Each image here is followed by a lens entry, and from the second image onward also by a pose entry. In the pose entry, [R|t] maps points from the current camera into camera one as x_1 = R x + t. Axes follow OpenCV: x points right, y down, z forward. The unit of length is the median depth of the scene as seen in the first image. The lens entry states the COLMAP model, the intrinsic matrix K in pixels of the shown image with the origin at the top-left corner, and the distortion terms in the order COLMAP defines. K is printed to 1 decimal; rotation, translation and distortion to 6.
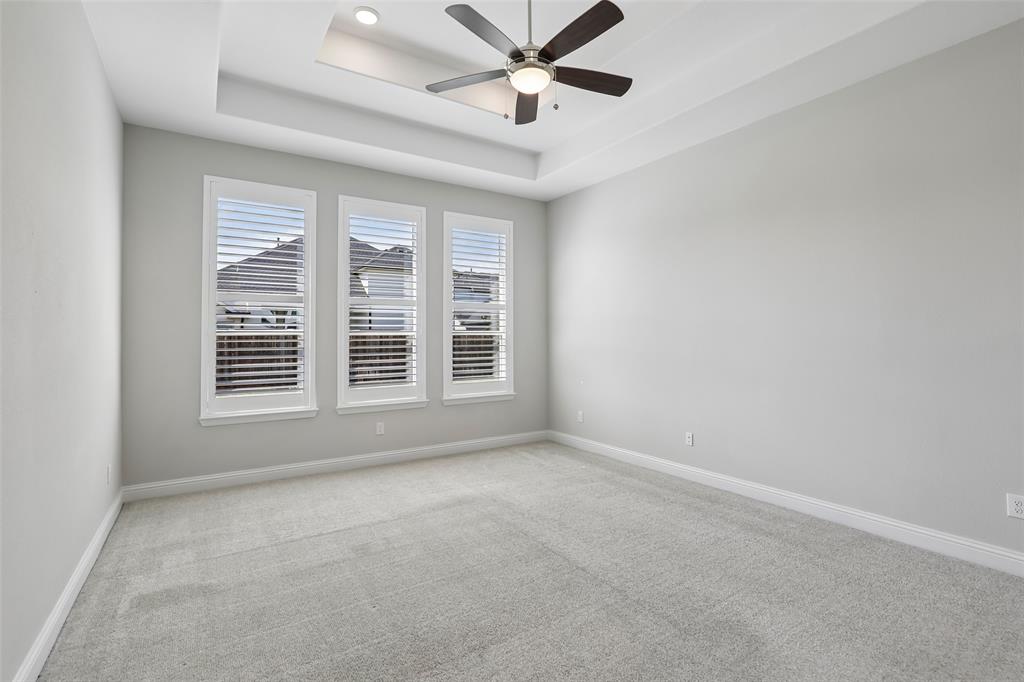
lens RADIAL K [[470.9, 0, 514.6], [0, 470.9, 348.7], [0, 0, 1]] dist [-0.016271, 0.007757]
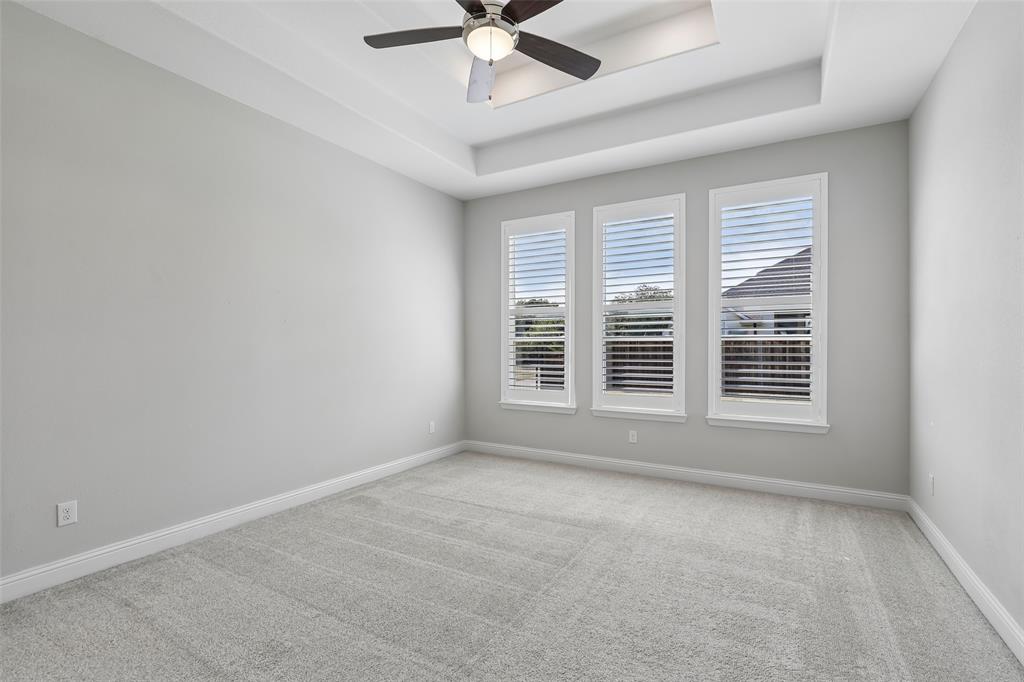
lens RADIAL K [[480.5, 0, 513.0], [0, 480.5, 353.1], [0, 0, 1]] dist [0.037620, -0.000103]
pose [[0.466074, 0.021651, -0.884481, 0.411061], [-0.023450, 0.999652, 0.012113, -0.008210], [0.884435, 0.015095, 0.466419, 0.274426]]
